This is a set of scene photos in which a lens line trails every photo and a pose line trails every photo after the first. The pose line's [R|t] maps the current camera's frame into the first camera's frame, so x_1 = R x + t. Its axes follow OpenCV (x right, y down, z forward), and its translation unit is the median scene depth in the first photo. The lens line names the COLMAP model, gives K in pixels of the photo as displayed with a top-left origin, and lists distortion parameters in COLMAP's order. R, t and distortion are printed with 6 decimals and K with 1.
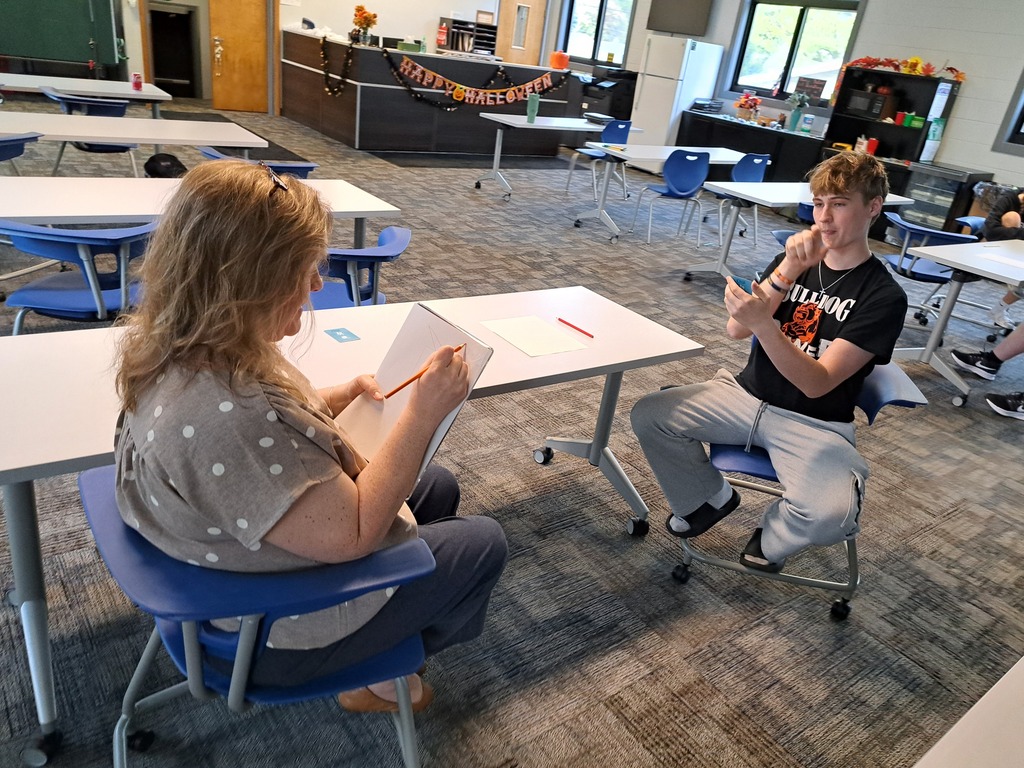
lens RADIAL K [[721.8, 0, 516.6], [0, 721.8, 391.7], [0, 0, 1]] dist [0.014706, -0.011731]
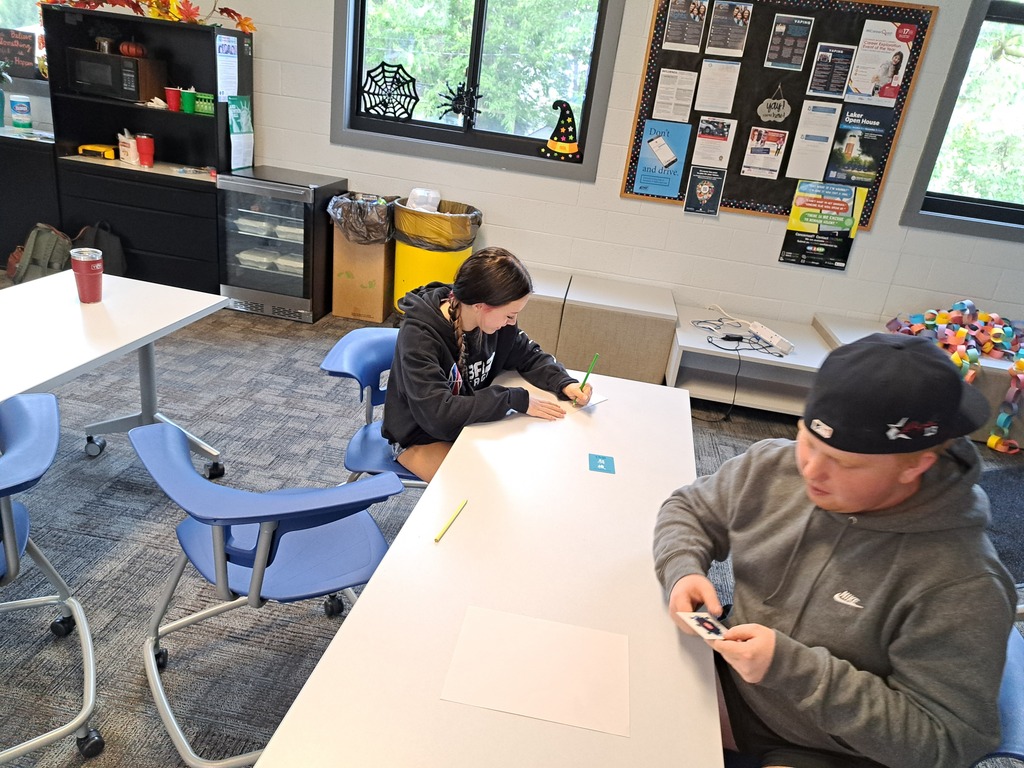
lens RADIAL K [[721.8, 0, 516.4], [0, 721.8, 379.9], [0, 0, 1]] dist [0.014706, -0.011731]
pose [[0.689771, -0.308004, 0.655248, 0.274772], [0.287761, 0.947078, 0.142258, -0.172288], [-0.664386, 0.090430, 0.741898, 0.420907]]
